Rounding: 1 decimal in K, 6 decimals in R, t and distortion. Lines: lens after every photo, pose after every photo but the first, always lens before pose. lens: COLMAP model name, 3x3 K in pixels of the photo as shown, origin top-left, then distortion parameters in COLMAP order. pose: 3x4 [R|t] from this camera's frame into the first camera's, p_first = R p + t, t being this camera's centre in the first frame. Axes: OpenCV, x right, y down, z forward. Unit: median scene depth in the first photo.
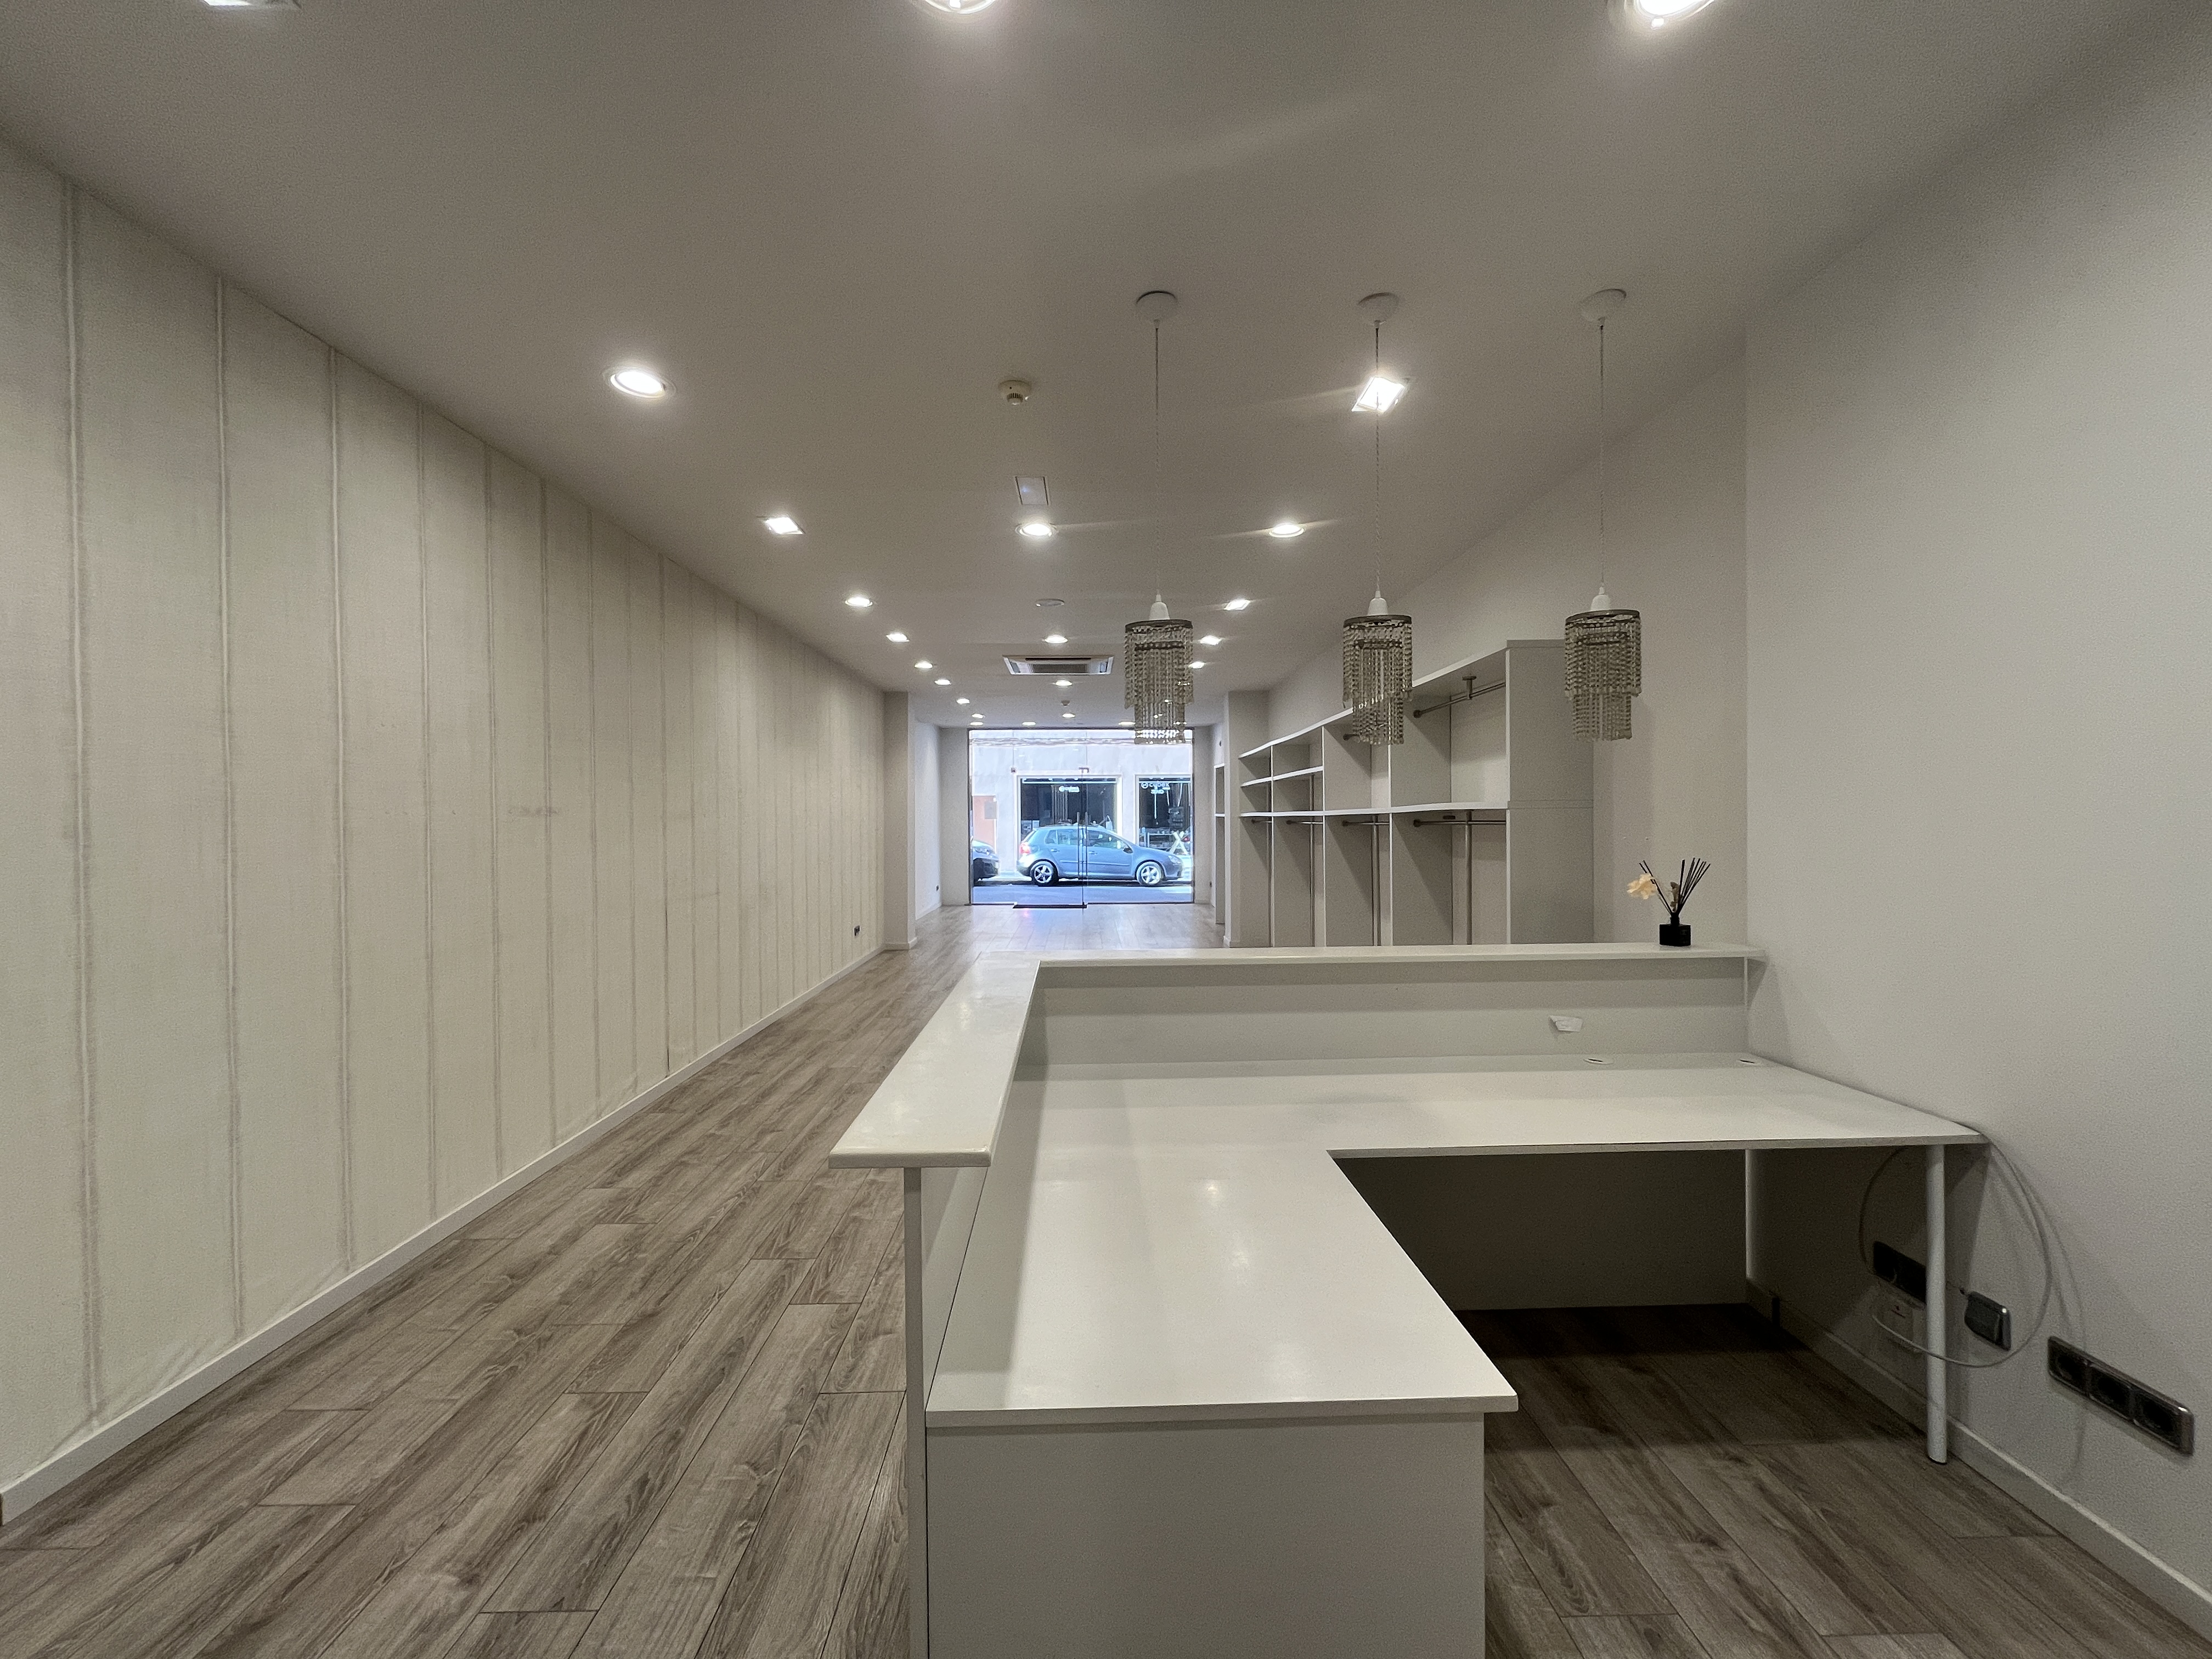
lens RADIAL K [[893.6, 0, 1108.2], [0, 893.6, 829.1], [0, 0, 1]] dist [-0.002578, -0.000152]
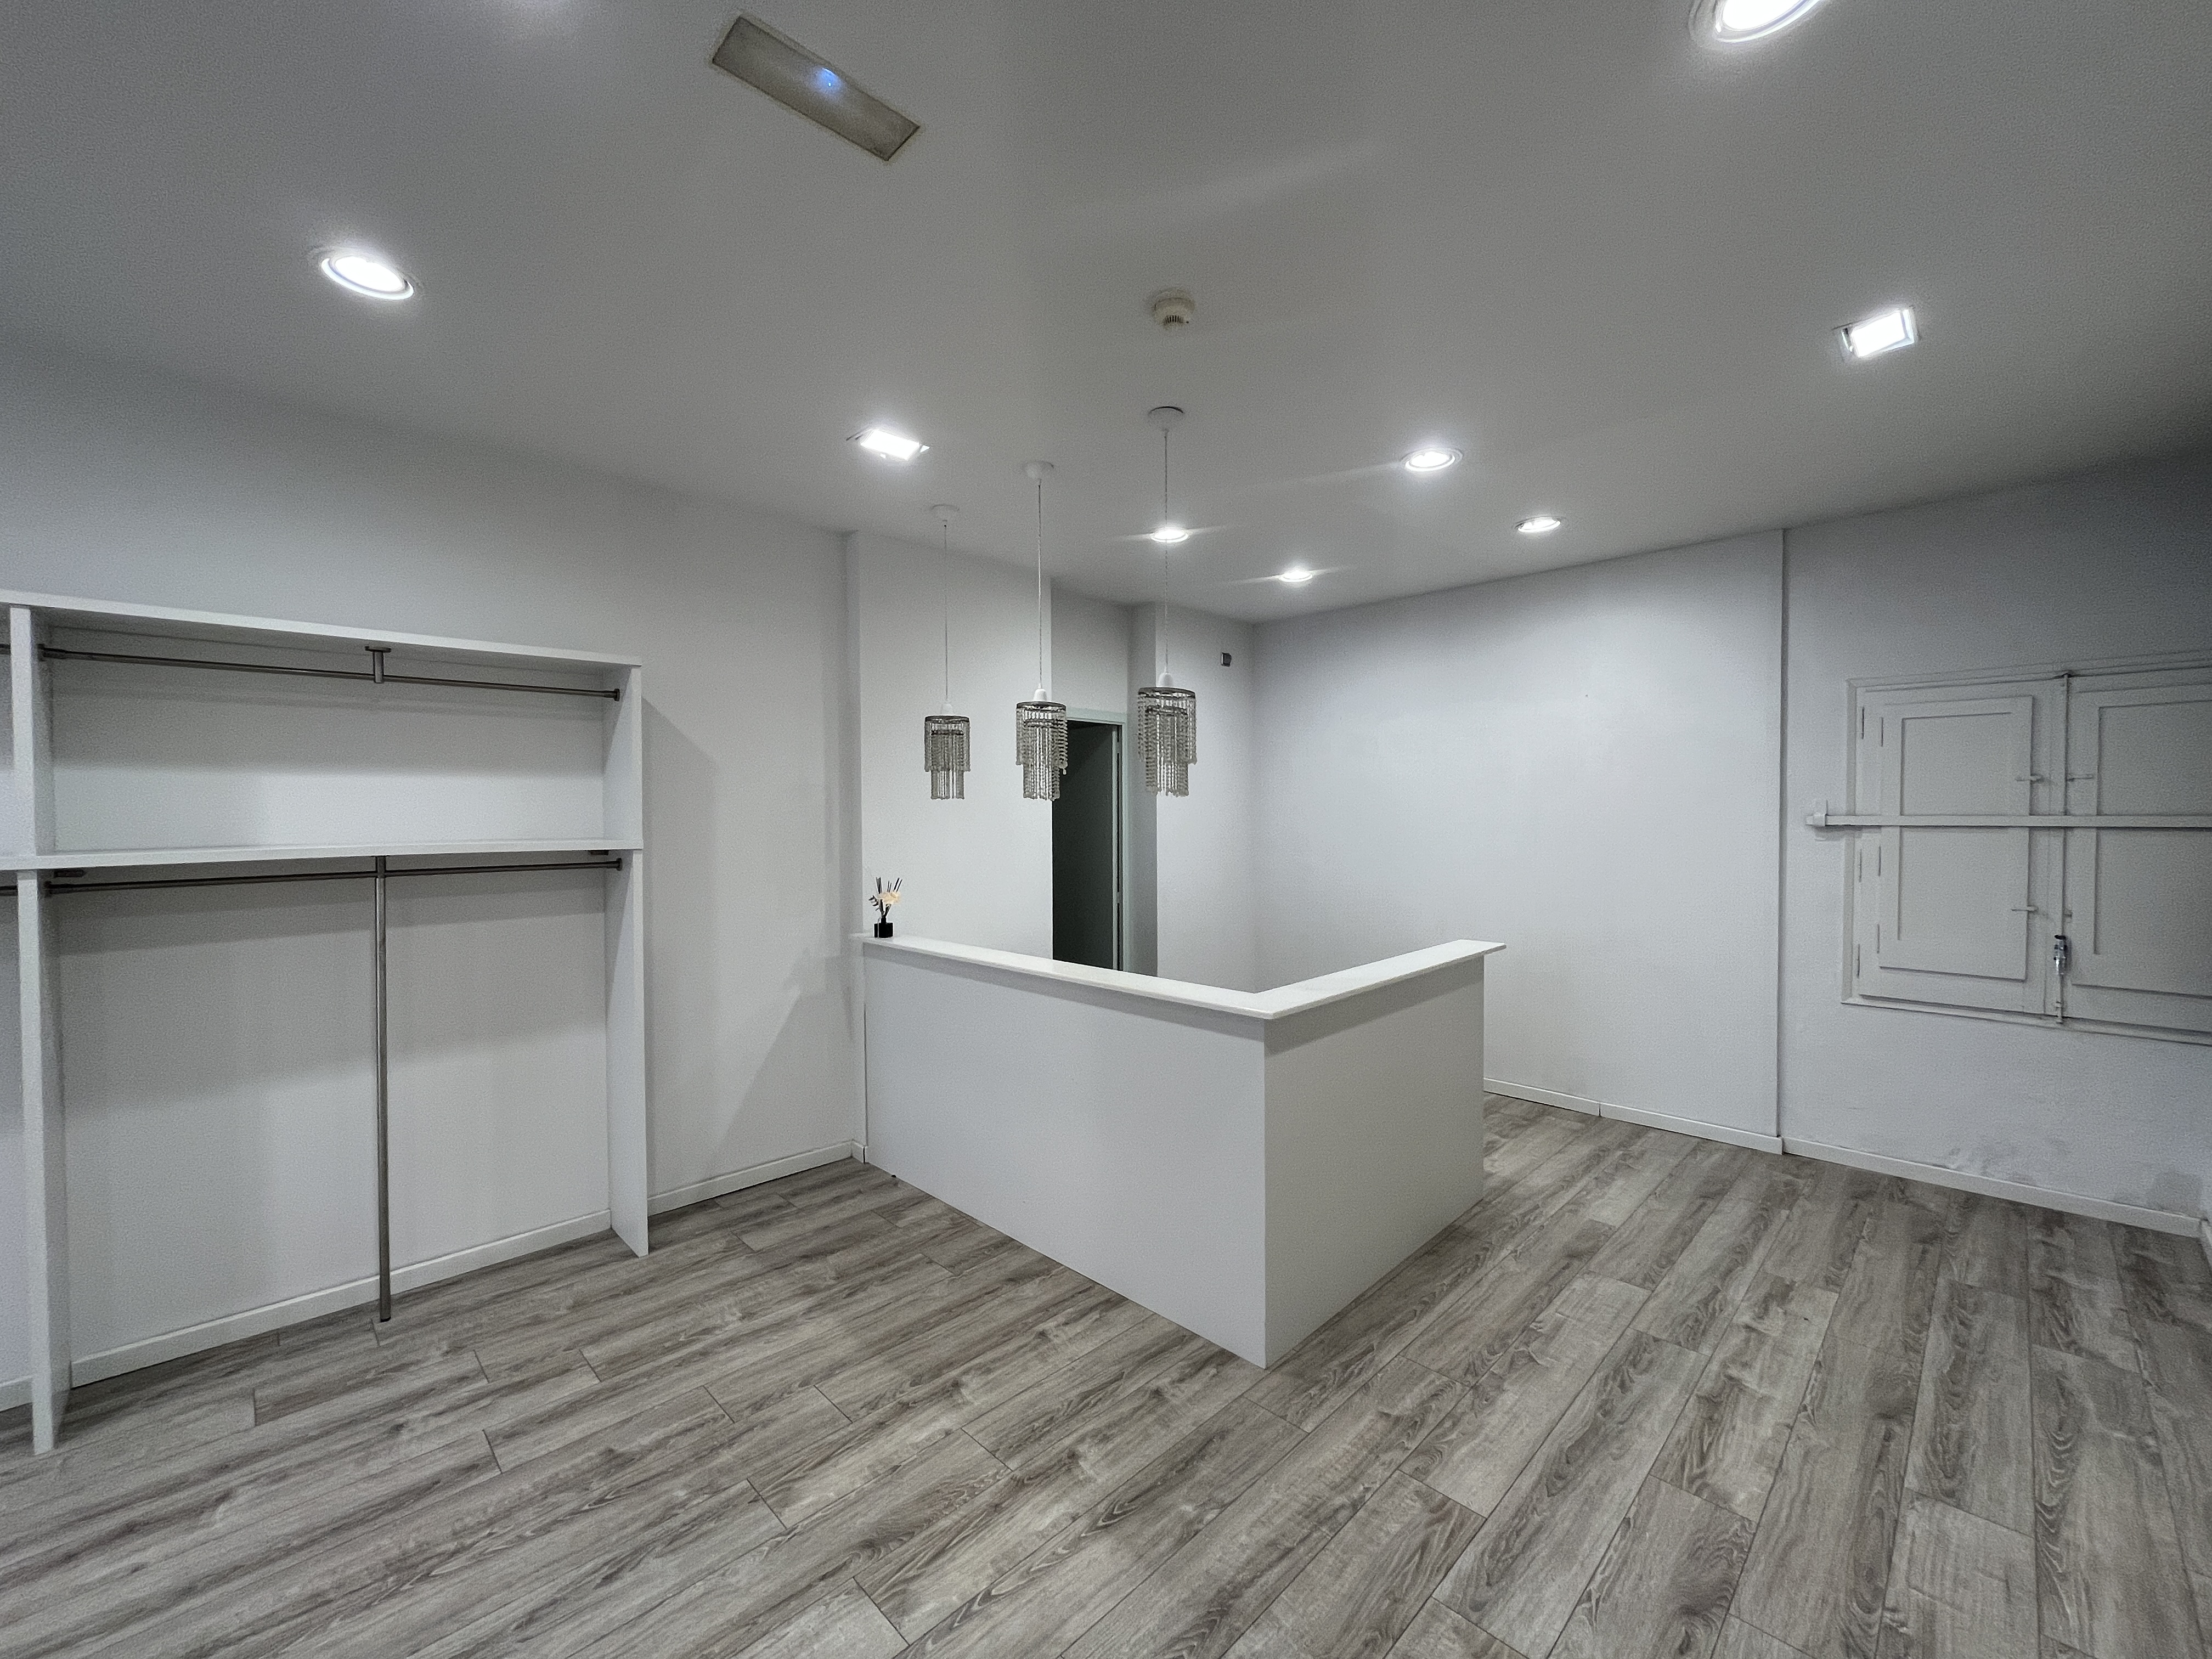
lens RADIAL K [[893.6, 0, 1093.2], [0, 893.6, 830.7], [0, 0, 1]] dist [-0.002578, -0.000152]
pose [[-0.676264, -0.001535, 0.736658, -0.744070], [0.018519, 0.999646, 0.019083, -0.074361], [-0.736427, 0.026547, -0.675996, 1.882808]]
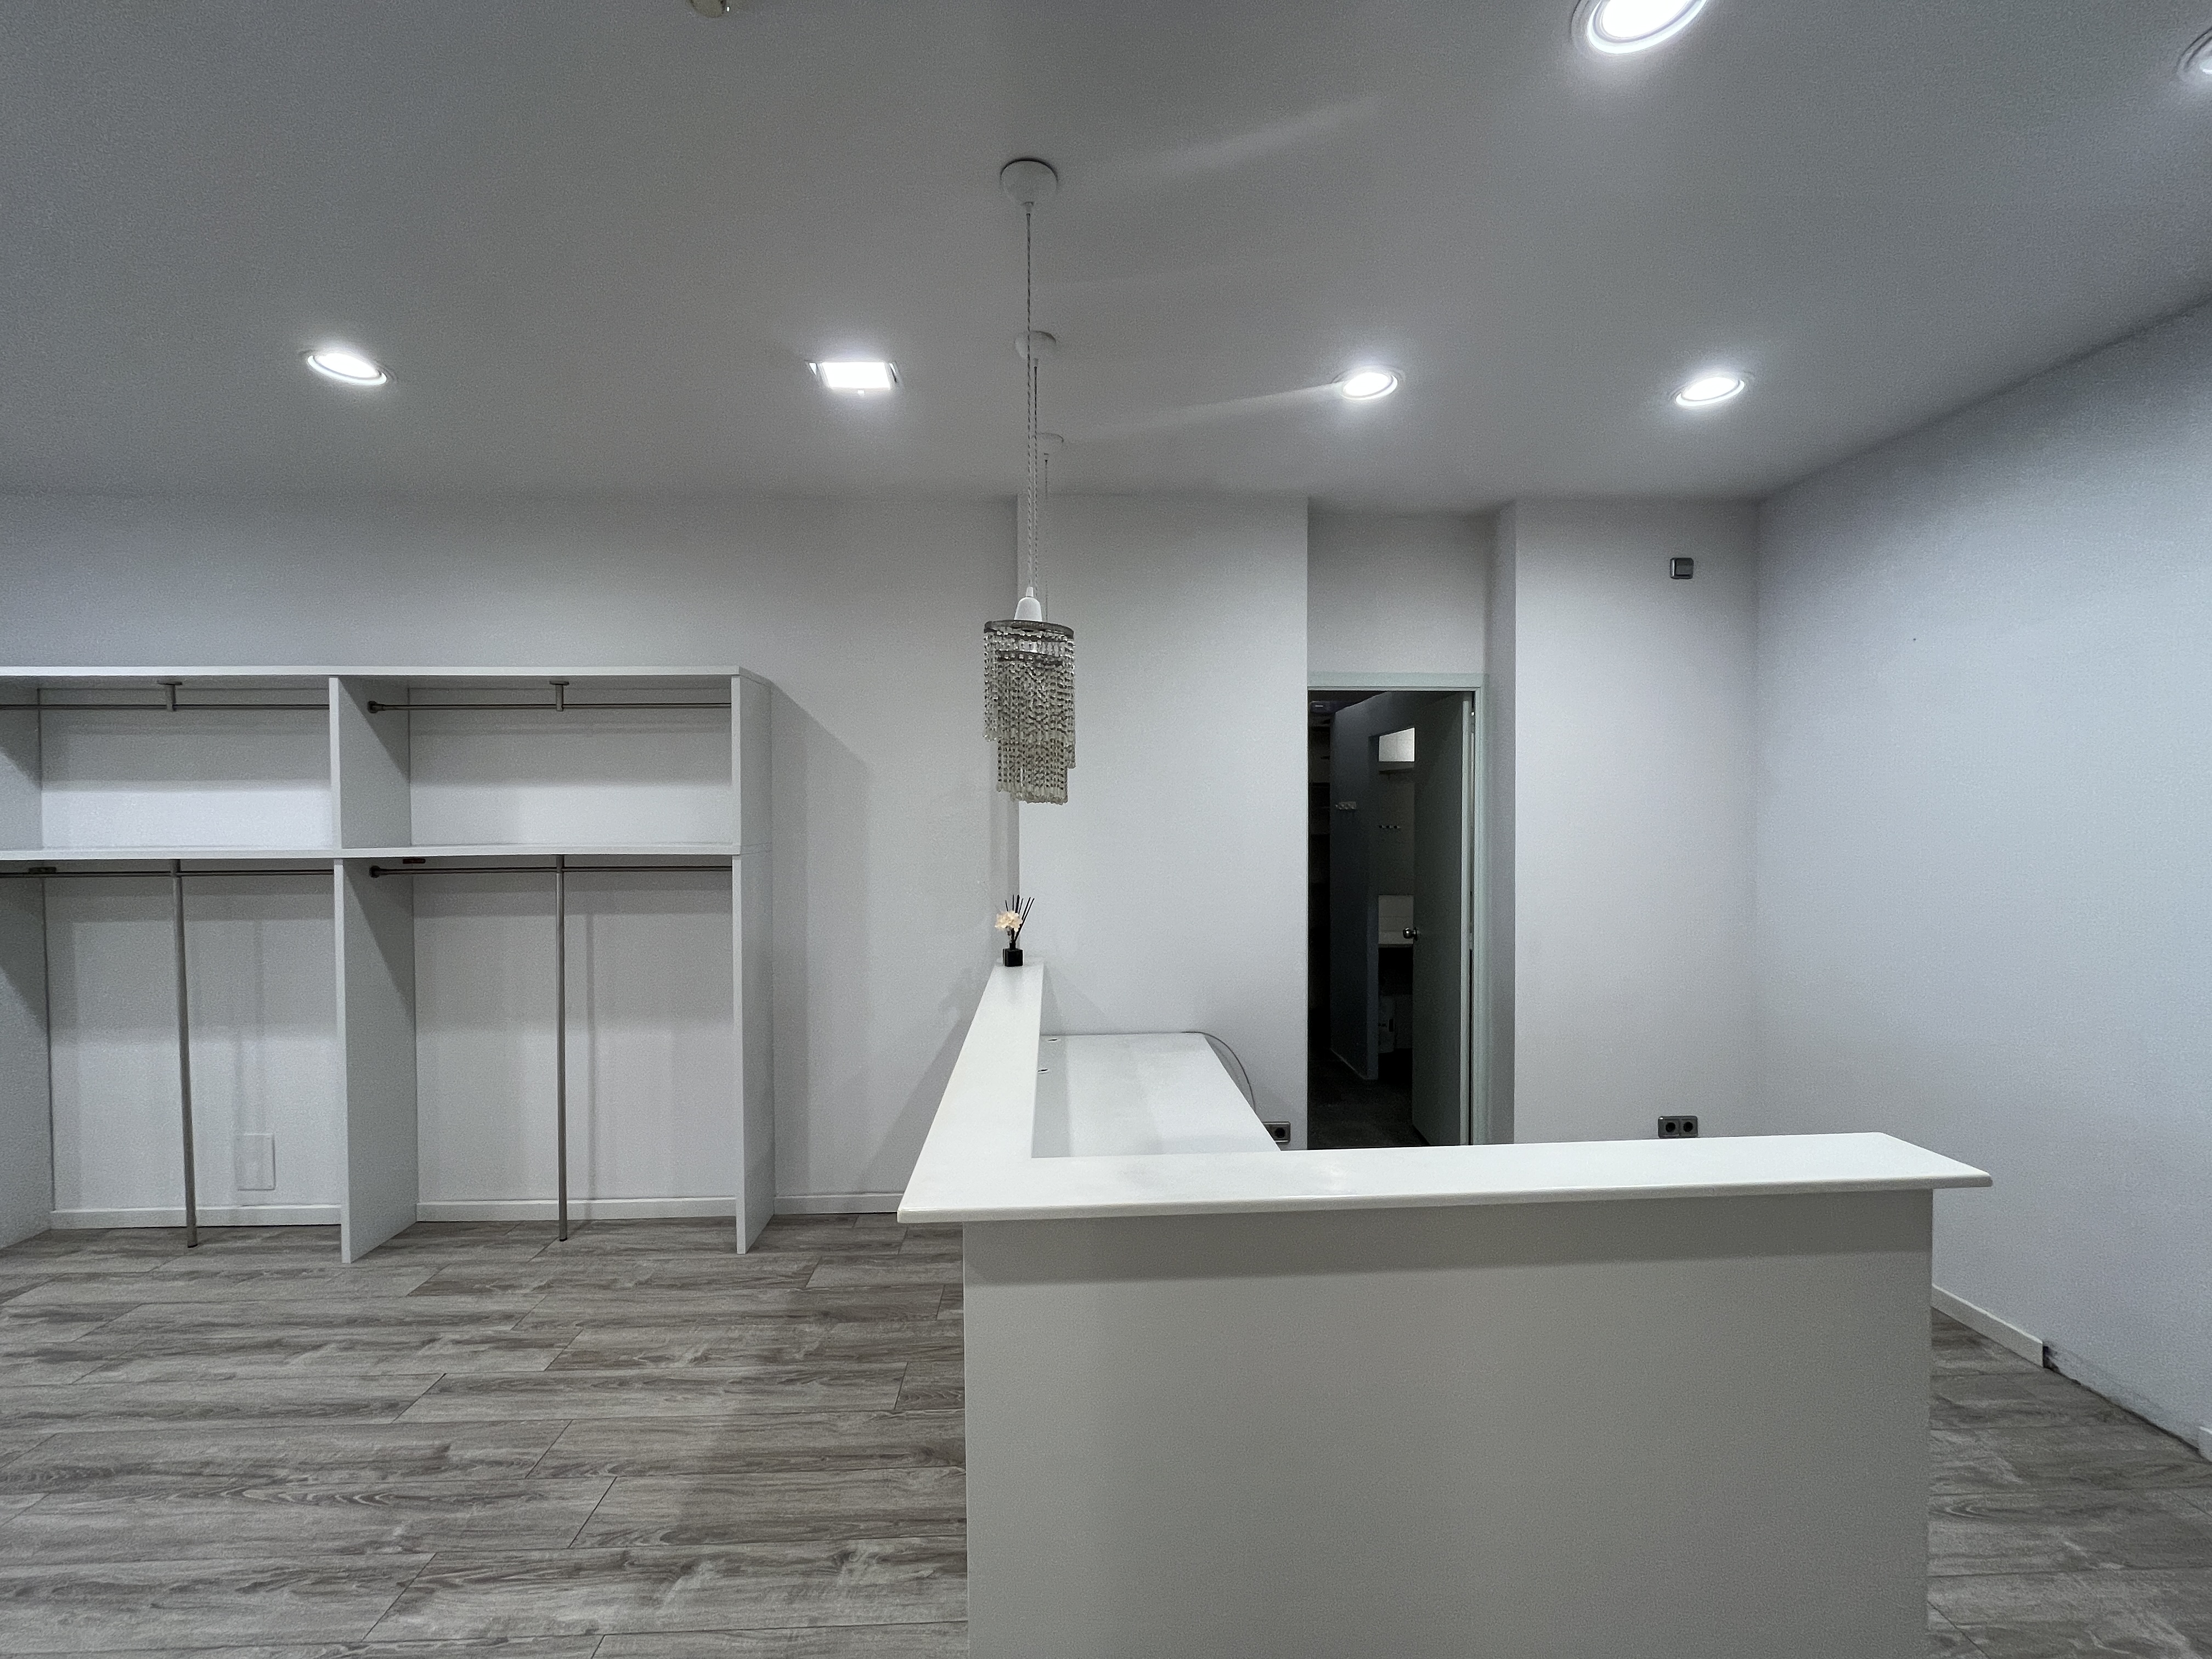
lens RADIAL K [[893.6, 0, 1099.8], [0, 893.6, 830.5], [0, 0, 1]] dist [-0.002578, -0.000152]
pose [[-0.011566, -0.007371, 0.999906, -0.670080], [0.012340, 0.999896, 0.007513, -0.074024], [-0.999857, 0.012425, -0.011474, 0.964750]]
